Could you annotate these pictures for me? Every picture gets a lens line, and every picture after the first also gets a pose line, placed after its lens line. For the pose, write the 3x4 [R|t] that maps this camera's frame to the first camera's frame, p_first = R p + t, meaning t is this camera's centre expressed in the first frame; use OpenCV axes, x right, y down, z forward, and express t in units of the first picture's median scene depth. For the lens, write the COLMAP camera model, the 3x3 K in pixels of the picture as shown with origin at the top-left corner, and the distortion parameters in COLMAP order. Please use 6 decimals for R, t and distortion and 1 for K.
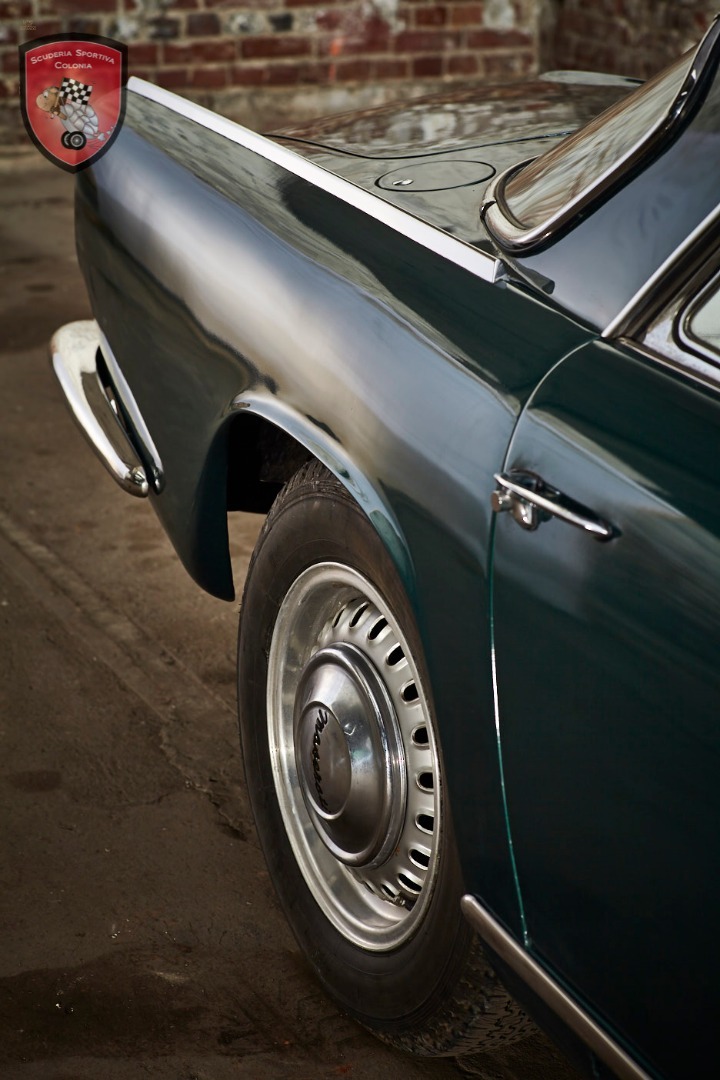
lens RADIAL K [[2792.9, 0, 361.9], [0, 2792.9, 540.6], [0, 0, 1]] dist [0.061244, 0.000000]
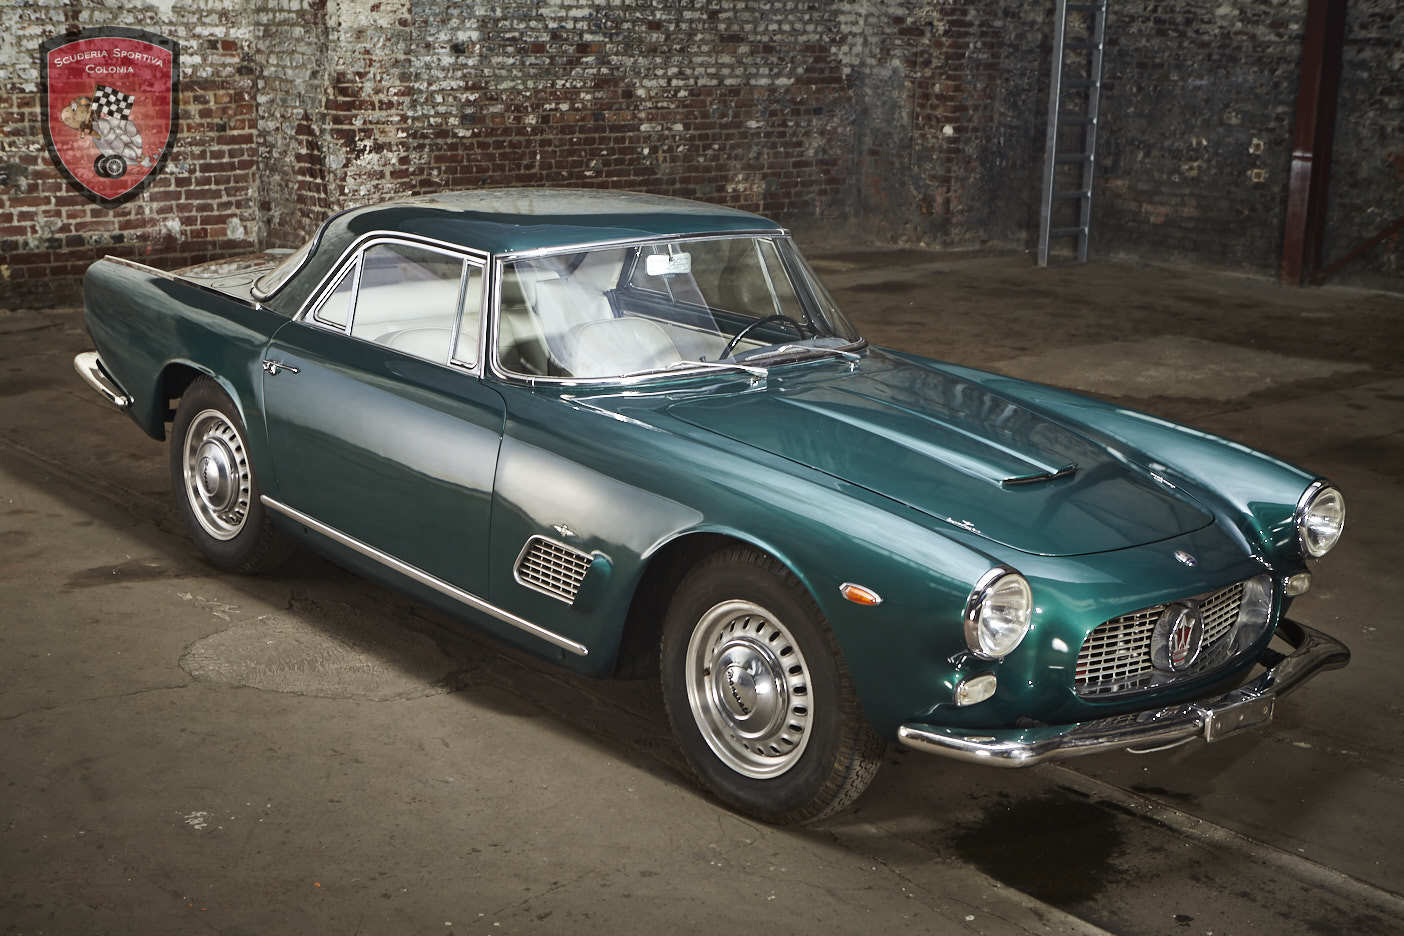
lens RADIAL K [[2124.2, 0, 702.4], [0, 2124.2, 463.0], [0, 0, 1]] dist [0.008840, 0.000000]
pose [[0.963280, -0.056618, 0.262461, -0.034184], [0.076218, 0.994964, -0.065103, 0.087471], [-0.257453, 0.082717, 0.962744, -0.460859]]
